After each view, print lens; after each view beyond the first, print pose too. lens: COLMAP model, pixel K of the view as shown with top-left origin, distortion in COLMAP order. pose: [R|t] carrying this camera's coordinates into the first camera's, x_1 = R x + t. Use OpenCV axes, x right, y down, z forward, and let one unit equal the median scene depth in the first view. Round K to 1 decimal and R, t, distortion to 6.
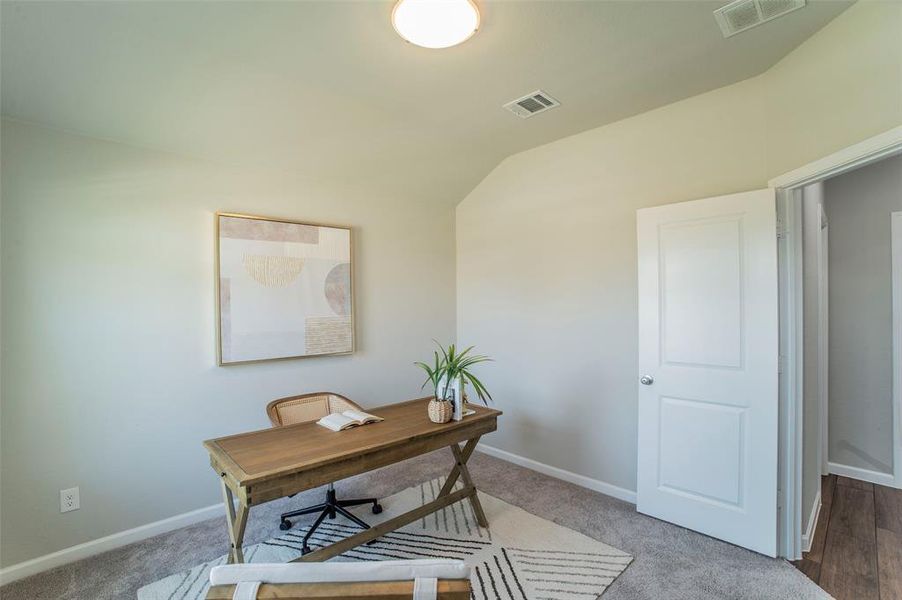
lens RADIAL K [[413.9, 0, 437.4], [0, 413.9, 303.2], [0, 0, 1]] dist [-0.091243, 0.037092]
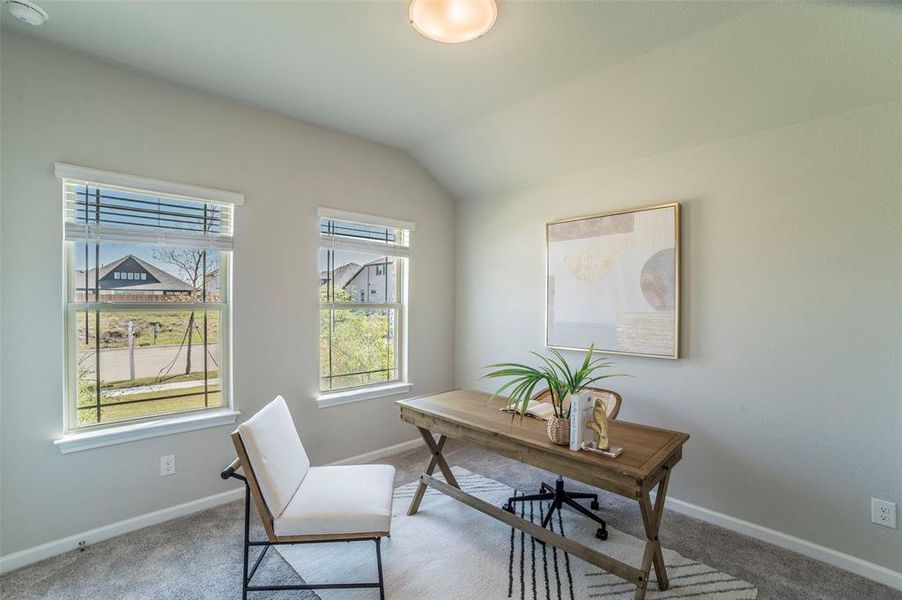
lens RADIAL K [[412.1, 0, 439.3], [0, 412.1, 298.1], [0, 0, 1]] dist [-0.092545, 0.034318]
pose [[0.017089, 0.007111, -0.999829, 0.683803], [-0.001690, 0.999973, 0.007083, -0.002592], [0.999853, 0.001568, 0.017100, 0.633450]]
